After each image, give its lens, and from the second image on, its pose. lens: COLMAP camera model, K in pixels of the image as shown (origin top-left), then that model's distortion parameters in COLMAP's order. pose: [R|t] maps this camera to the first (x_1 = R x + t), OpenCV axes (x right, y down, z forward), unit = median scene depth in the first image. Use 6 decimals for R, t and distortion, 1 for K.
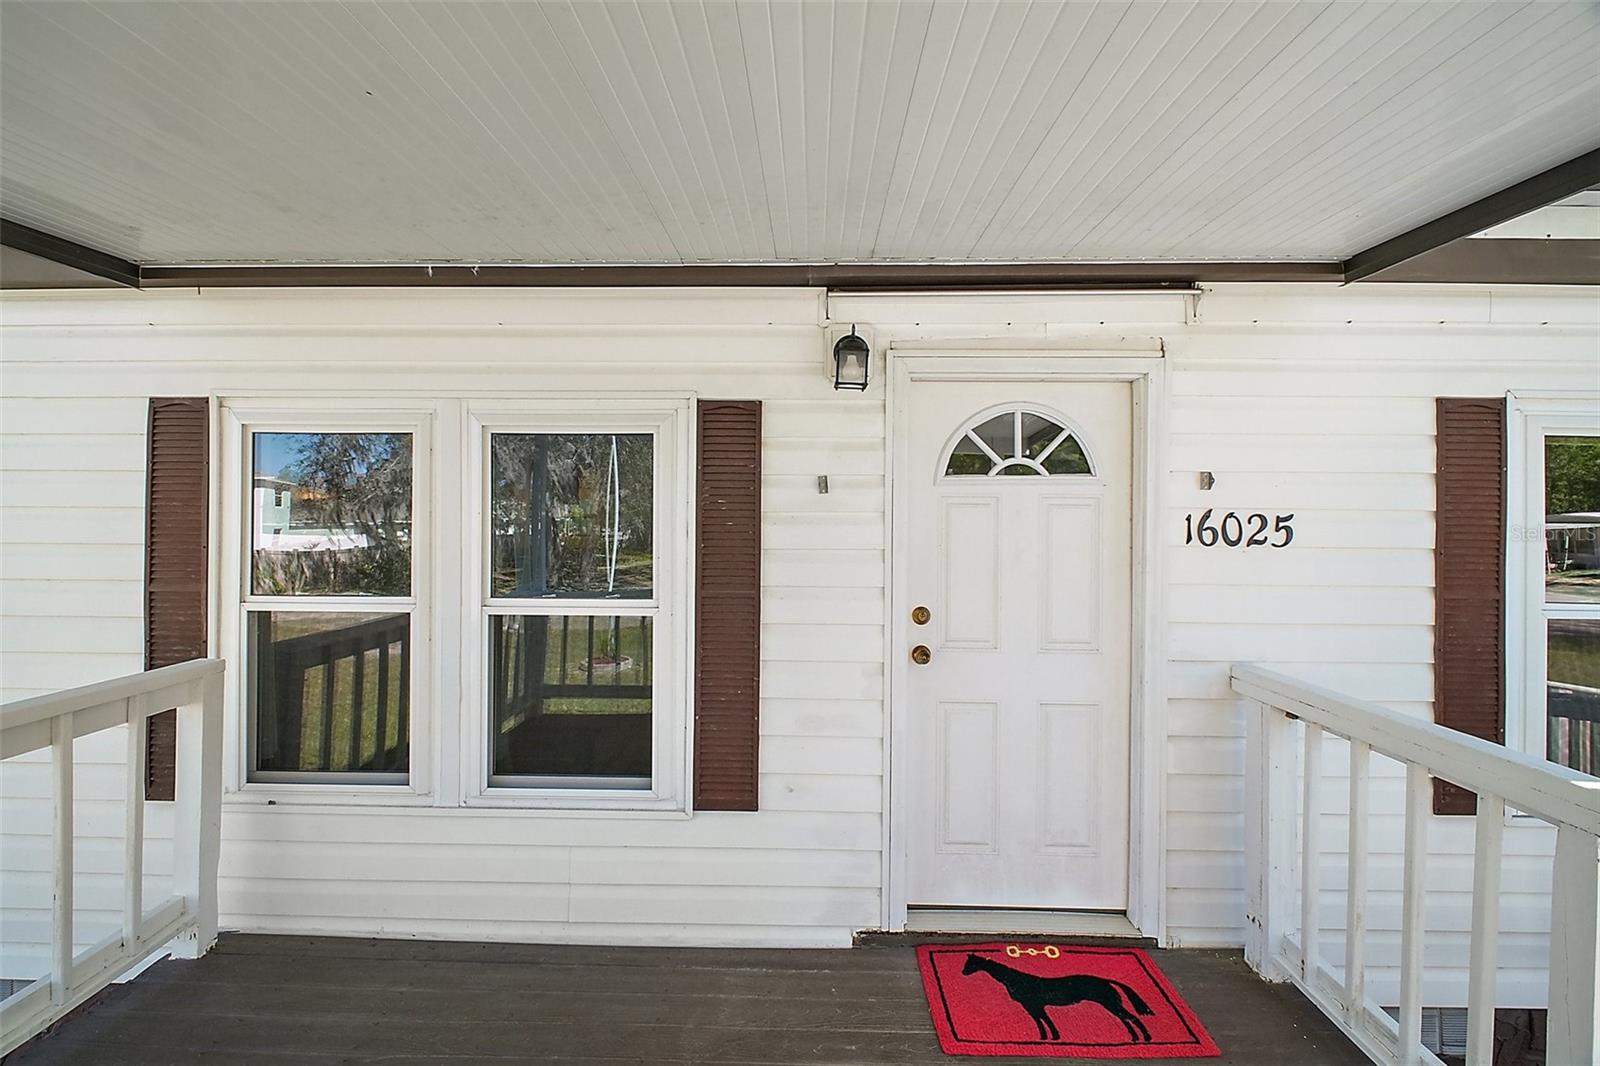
lens RADIAL K [[732.0, 0, 798.4], [0, 732.0, 531.3], [0, 0, 1]] dist [-0.000099, -0.001655]
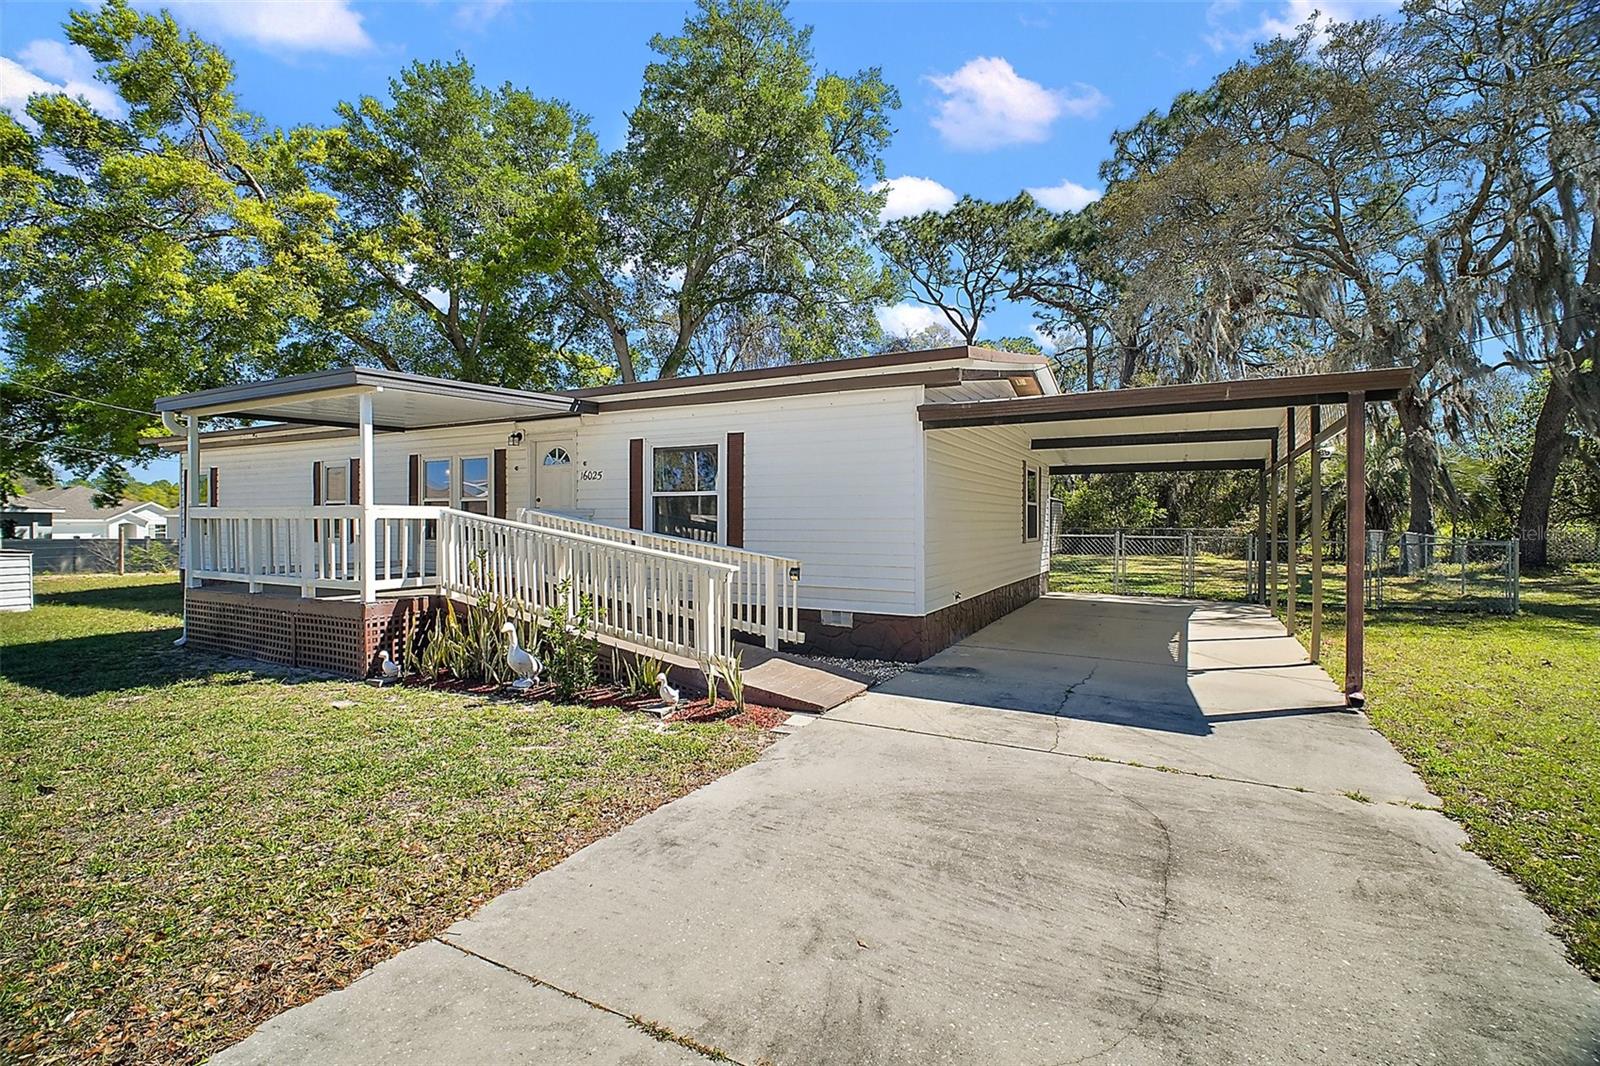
lens RADIAL K [[732.0, 0, 802.7], [0, 732.0, 526.7], [0, 0, 1]] dist [-0.000099, -0.001655]
pose [[0.890459, -0.002954, -0.455054, 3.388531], [0.003503, 0.999994, 0.000362, 0.273157], [0.455050, -0.001916, 0.890464, -1.967649]]
